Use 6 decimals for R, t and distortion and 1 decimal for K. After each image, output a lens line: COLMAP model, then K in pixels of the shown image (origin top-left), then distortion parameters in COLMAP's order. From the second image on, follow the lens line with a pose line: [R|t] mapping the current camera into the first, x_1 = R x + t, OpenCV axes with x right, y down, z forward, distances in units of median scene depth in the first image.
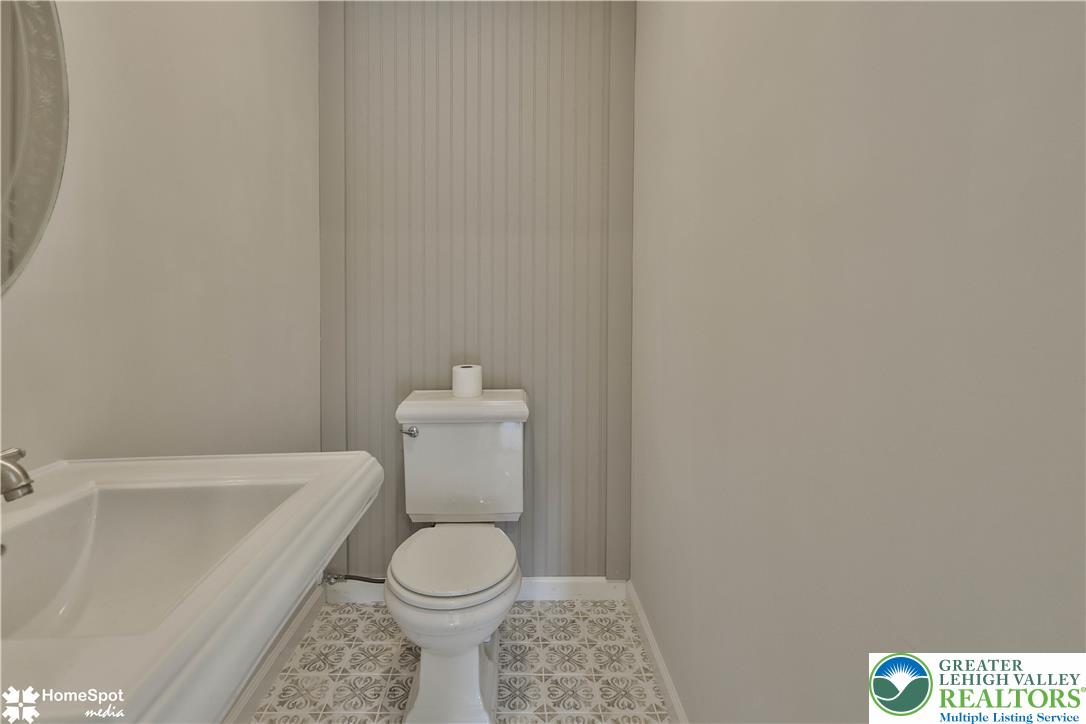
lens RADIAL K [[569.6, 0, 501.3], [0, 569.6, 361.5], [0, 0, 1]] dist [-0.000352, 0.000556]
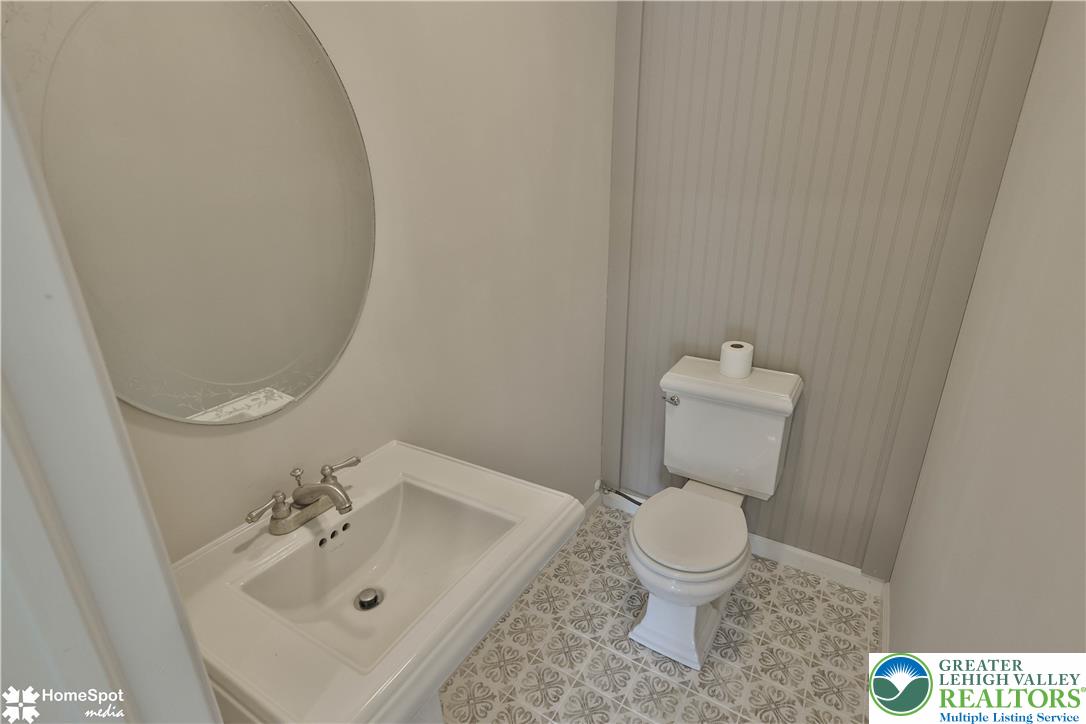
lens RADIAL K [[534.3, 0, 543.0], [0, 534.3, 362.0], [0, 0, 1]] dist [0.001901, 0.000979]
pose [[0.840806, 0.177160, -0.511527, 0.147557], [-0.003540, 0.946712, 0.322062, -0.284355], [0.541325, -0.268980, 0.796628, 0.080378]]
